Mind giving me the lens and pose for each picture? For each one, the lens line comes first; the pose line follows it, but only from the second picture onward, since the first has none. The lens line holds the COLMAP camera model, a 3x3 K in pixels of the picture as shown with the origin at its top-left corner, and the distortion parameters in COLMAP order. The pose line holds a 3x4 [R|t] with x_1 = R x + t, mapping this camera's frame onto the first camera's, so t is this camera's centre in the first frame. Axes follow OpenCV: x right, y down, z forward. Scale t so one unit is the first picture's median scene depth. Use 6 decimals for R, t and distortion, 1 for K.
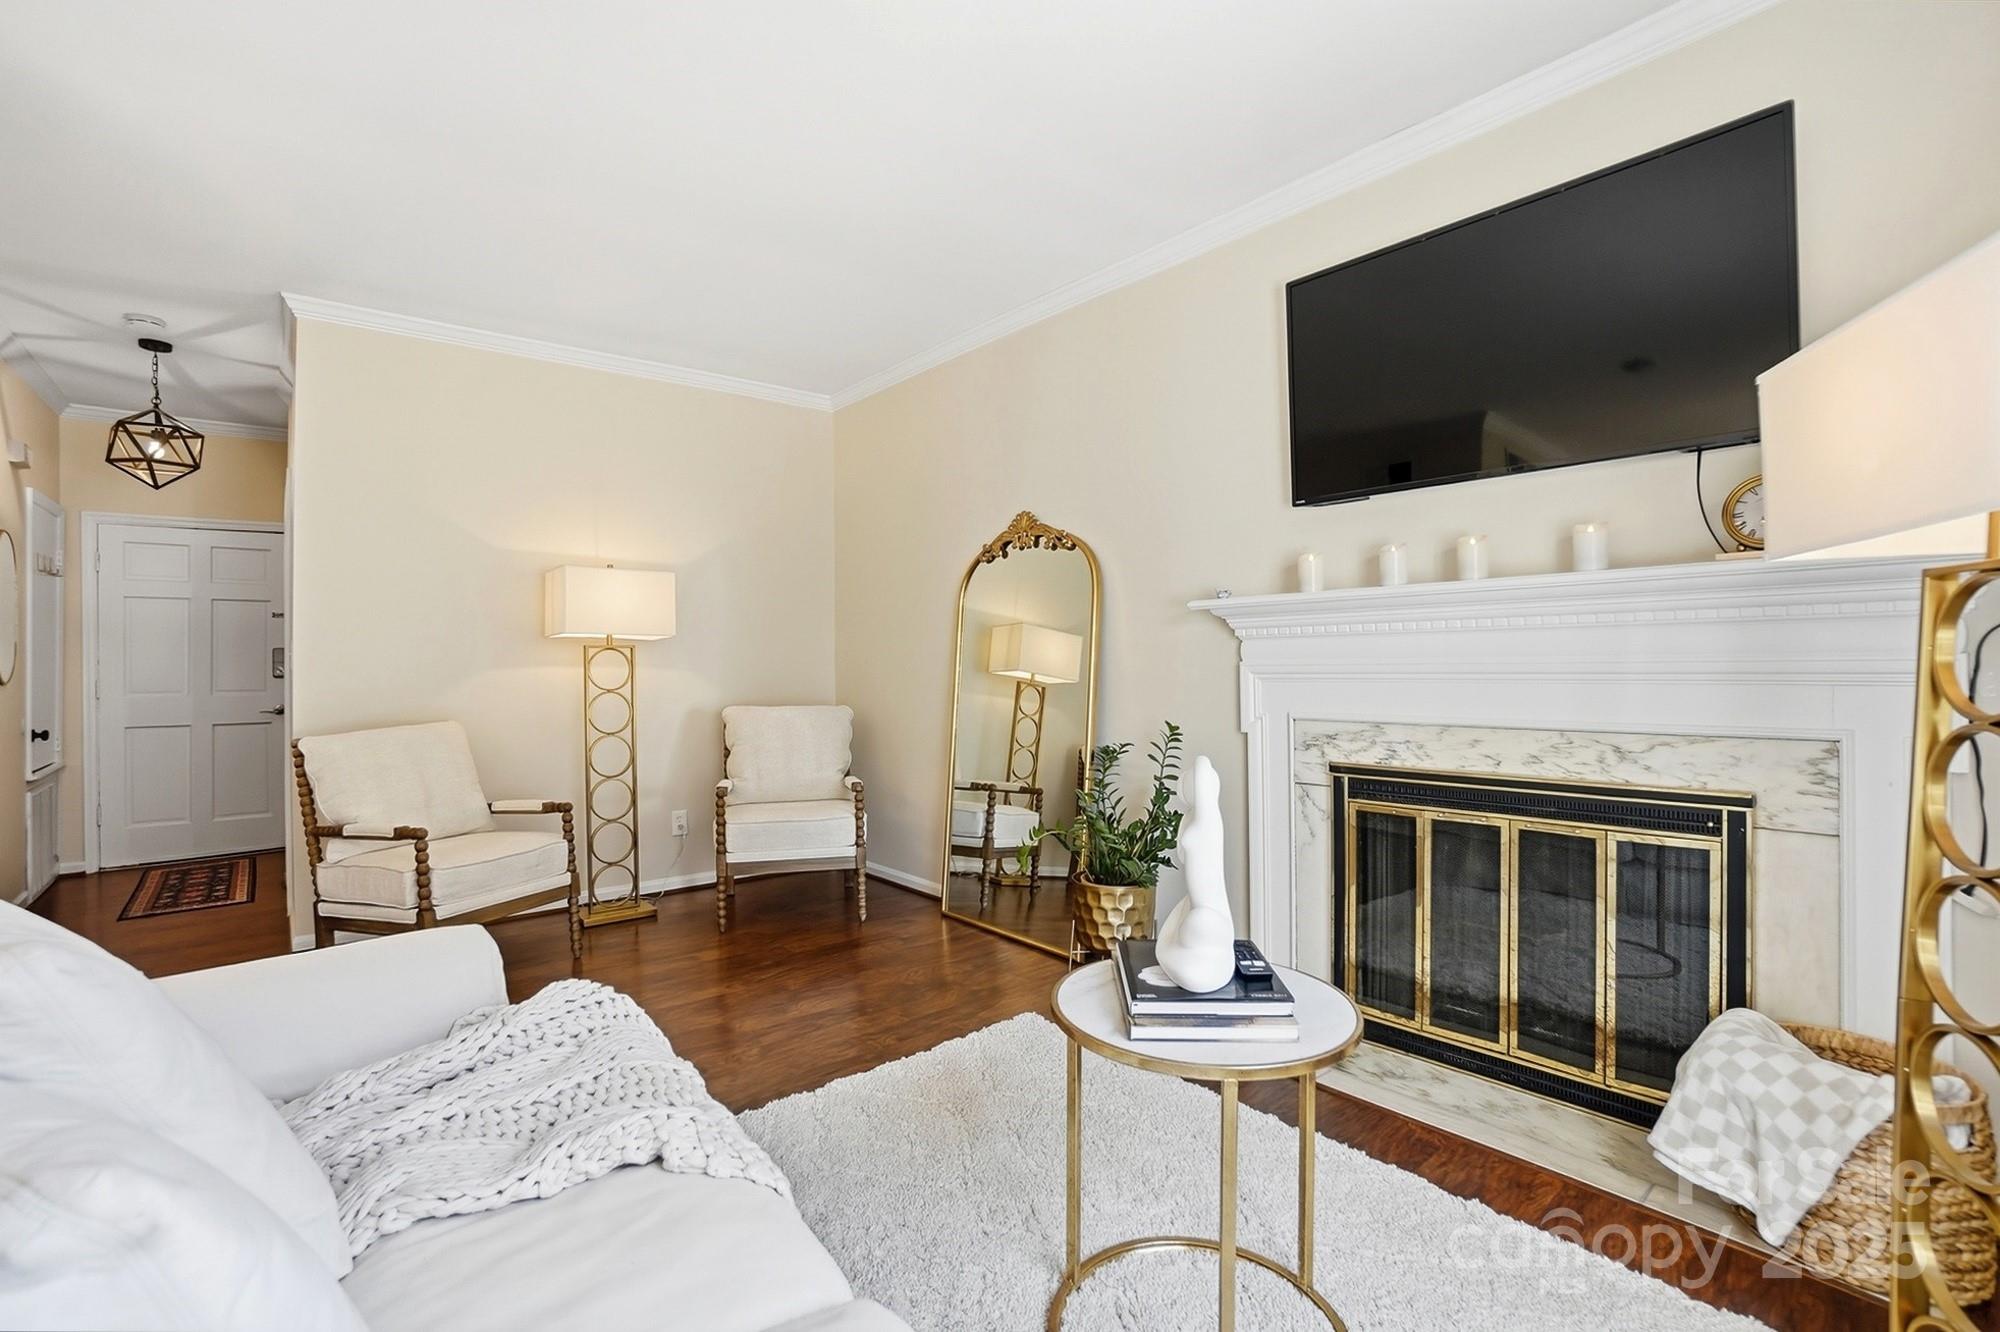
lens RADIAL K [[907.6, 0, 1001.3], [0, 907.6, 651.0], [0, 0, 1]] dist [-0.003454, 0.000148]
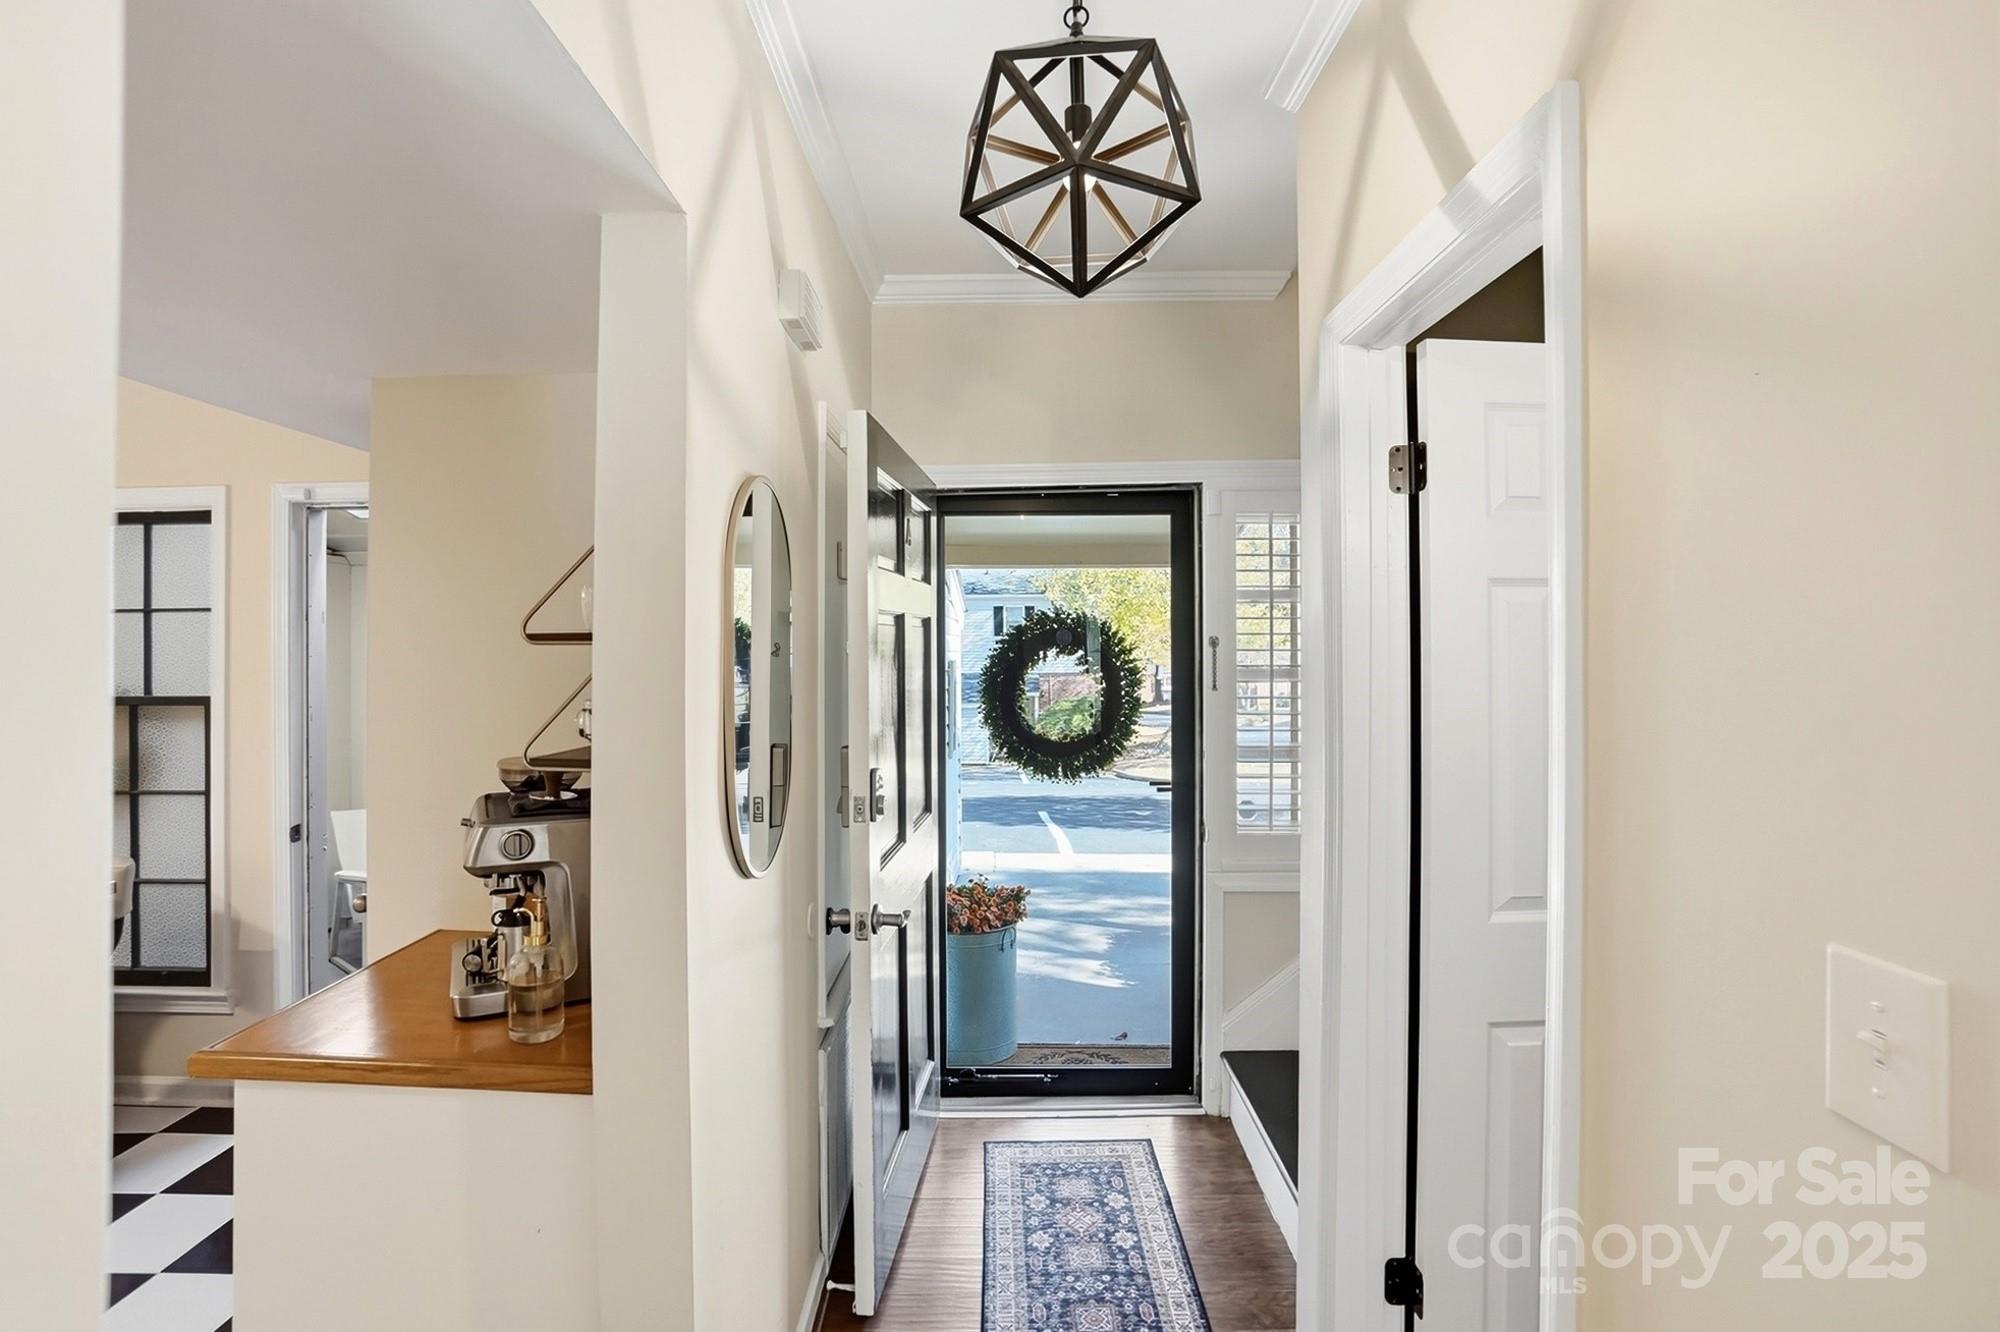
lens RADIAL K [[907.6, 0, 1001.3], [0, 907.6, 651.0], [0, 0, 1]] dist [-0.003454, 0.000148]
pose [[0.780019, 0.015596, -0.625562, -0.700100], [-0.002787, 0.999766, 0.021451, -0.059602], [0.625750, -0.014989, 0.779880, 0.682845]]
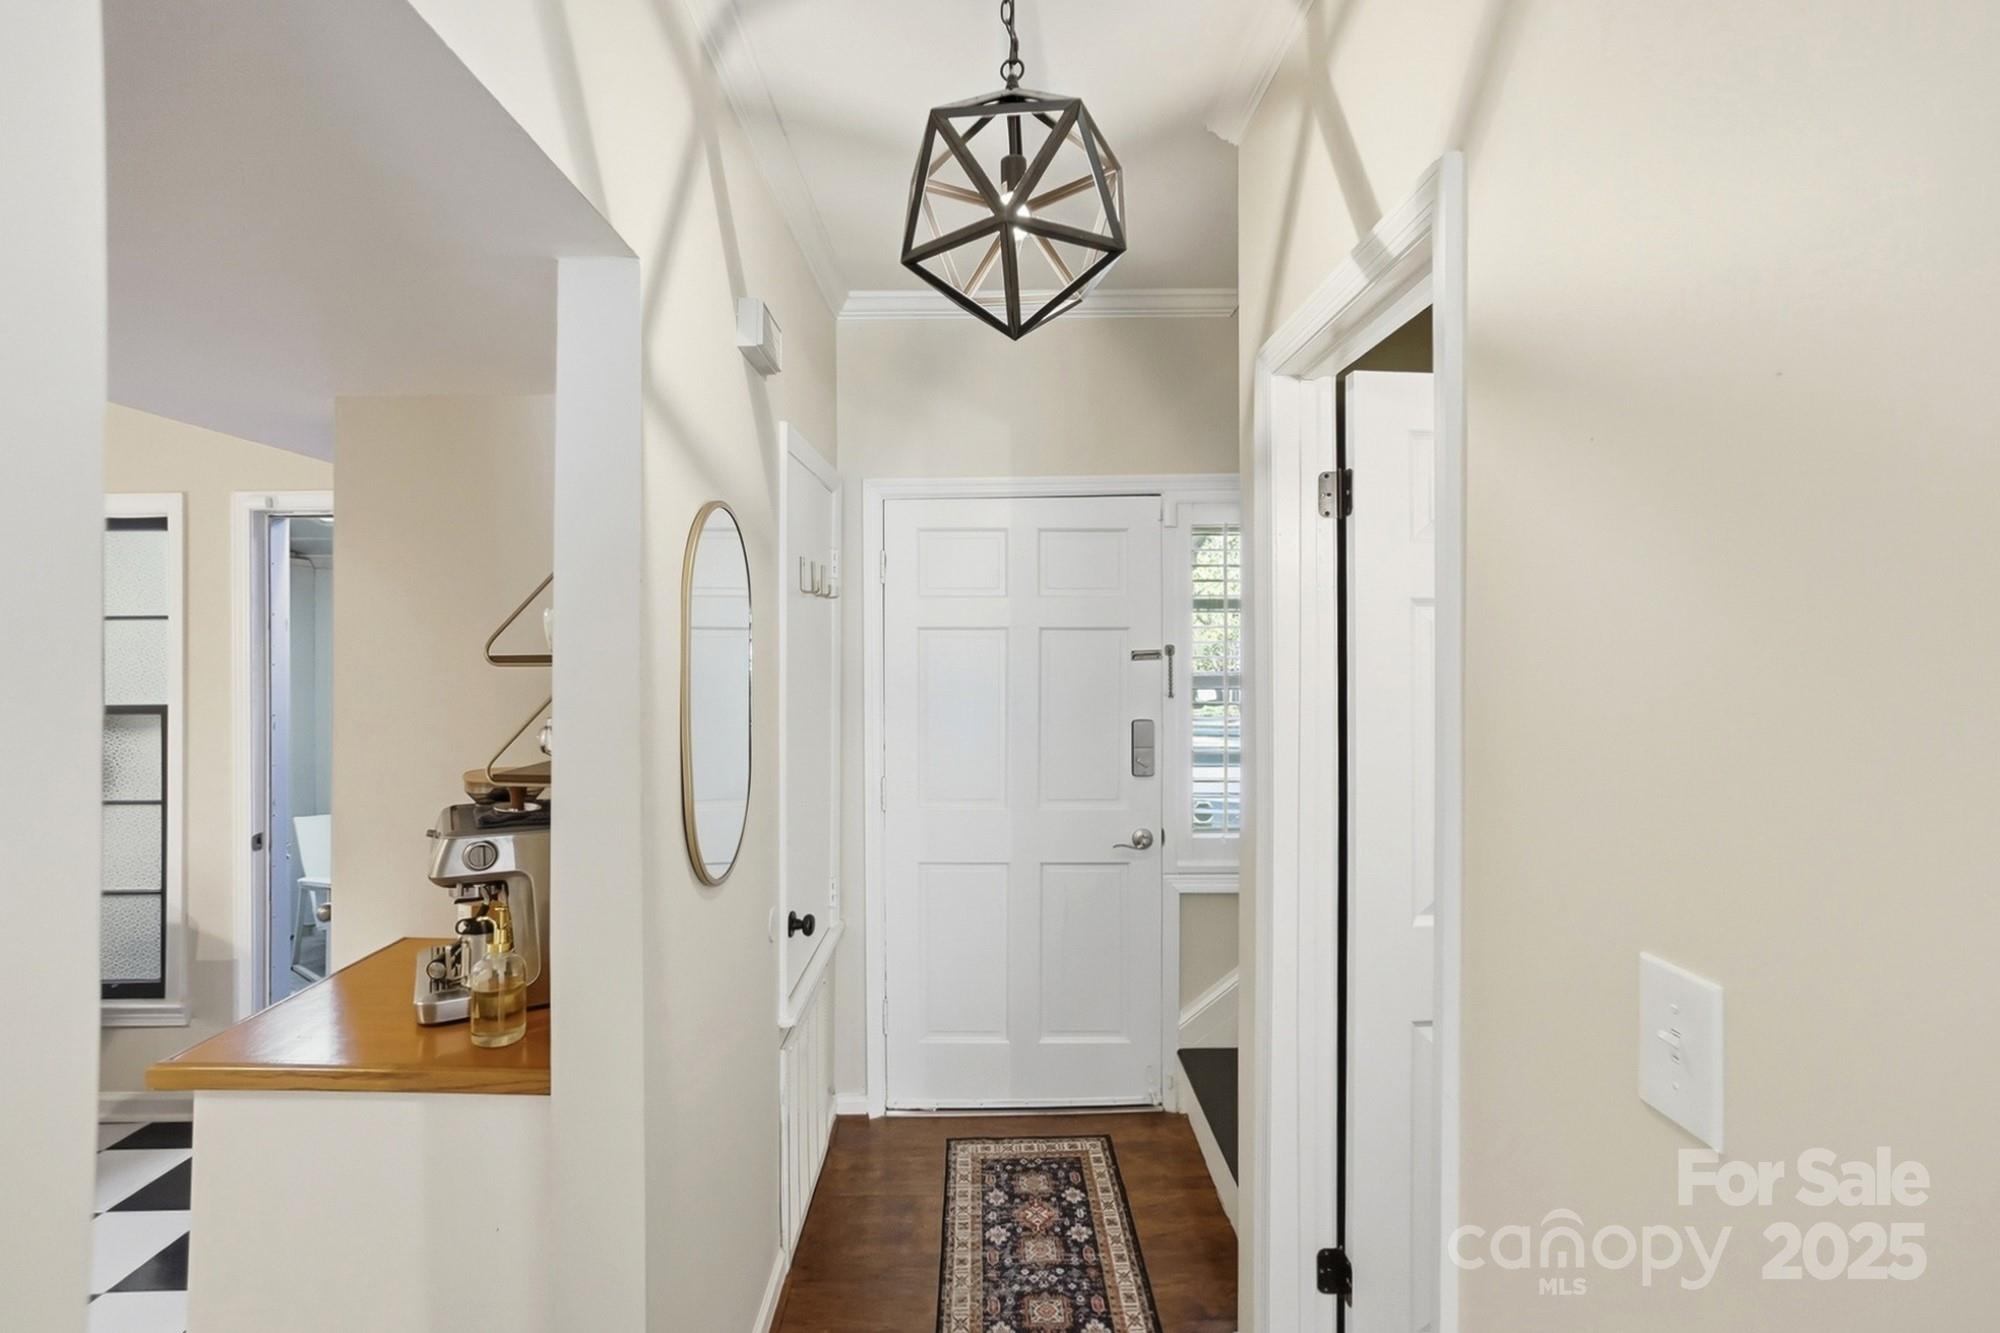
lens RADIAL K [[906.6, 0, 996.1], [0, 906.6, 653.8], [0, 0, 1]] dist [0.025524, 0.000171]
pose [[0.789055, 0.018296, -0.614050, -0.677208], [-0.002621, 0.999648, 0.026416, -0.067825], [0.614317, -0.019234, 0.788825, 0.676647]]
